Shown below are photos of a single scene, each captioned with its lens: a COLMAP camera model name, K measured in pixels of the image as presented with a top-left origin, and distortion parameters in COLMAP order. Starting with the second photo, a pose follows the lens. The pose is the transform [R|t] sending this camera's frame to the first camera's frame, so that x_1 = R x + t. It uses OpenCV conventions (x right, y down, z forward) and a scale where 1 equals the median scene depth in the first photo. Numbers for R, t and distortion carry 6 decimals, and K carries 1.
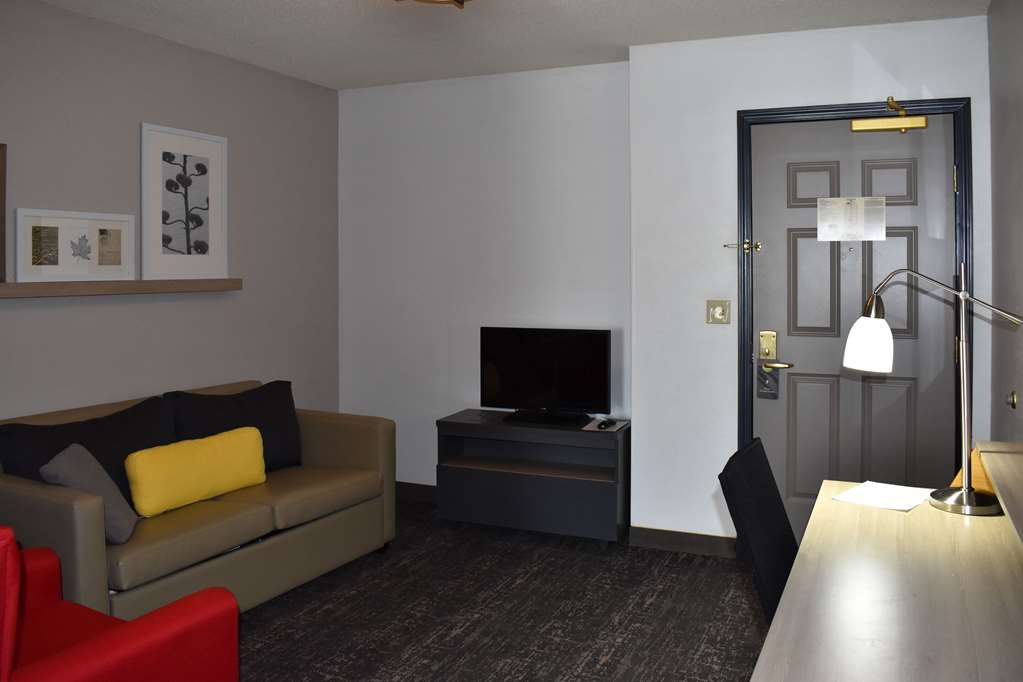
lens RADIAL K [[795.2, 0, 513.1], [0, 795.2, 286.7], [0, 0, 1]] dist [-0.099551, 0.000237]
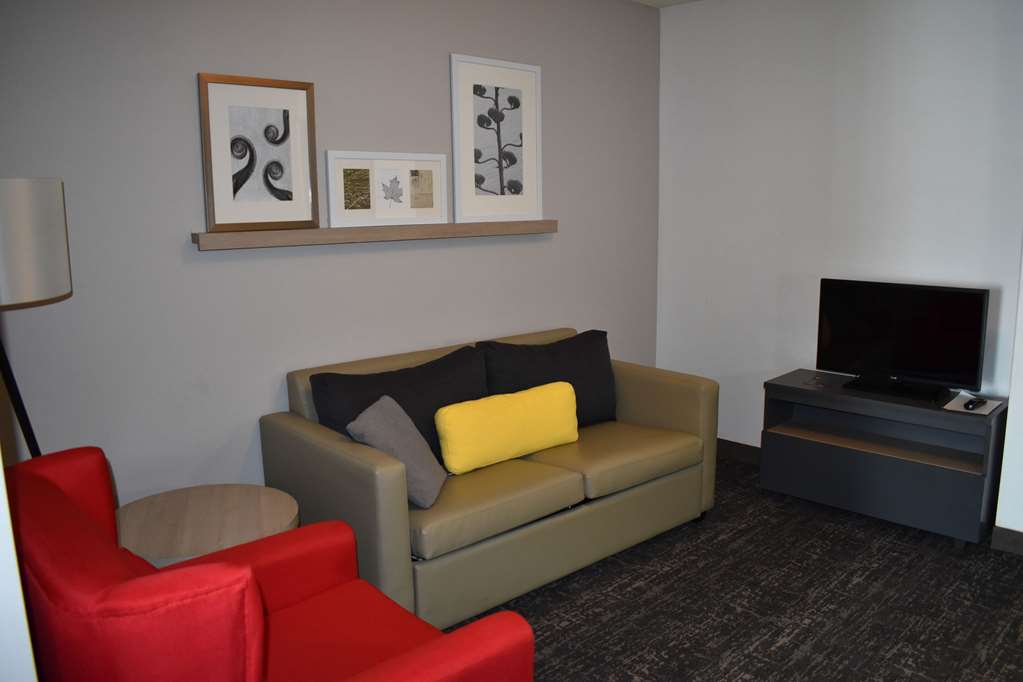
lens RADIAL K [[793.7, 0, 558.9], [0, 793.7, 341.8], [0, 0, 1]] dist [-0.074451, 0.000233]
pose [[0.943901, 0.051588, -0.326175, -0.032707], [-0.001375, 0.988328, 0.152337, -0.013620], [0.330227, -0.143343, 0.932954, 0.118918]]
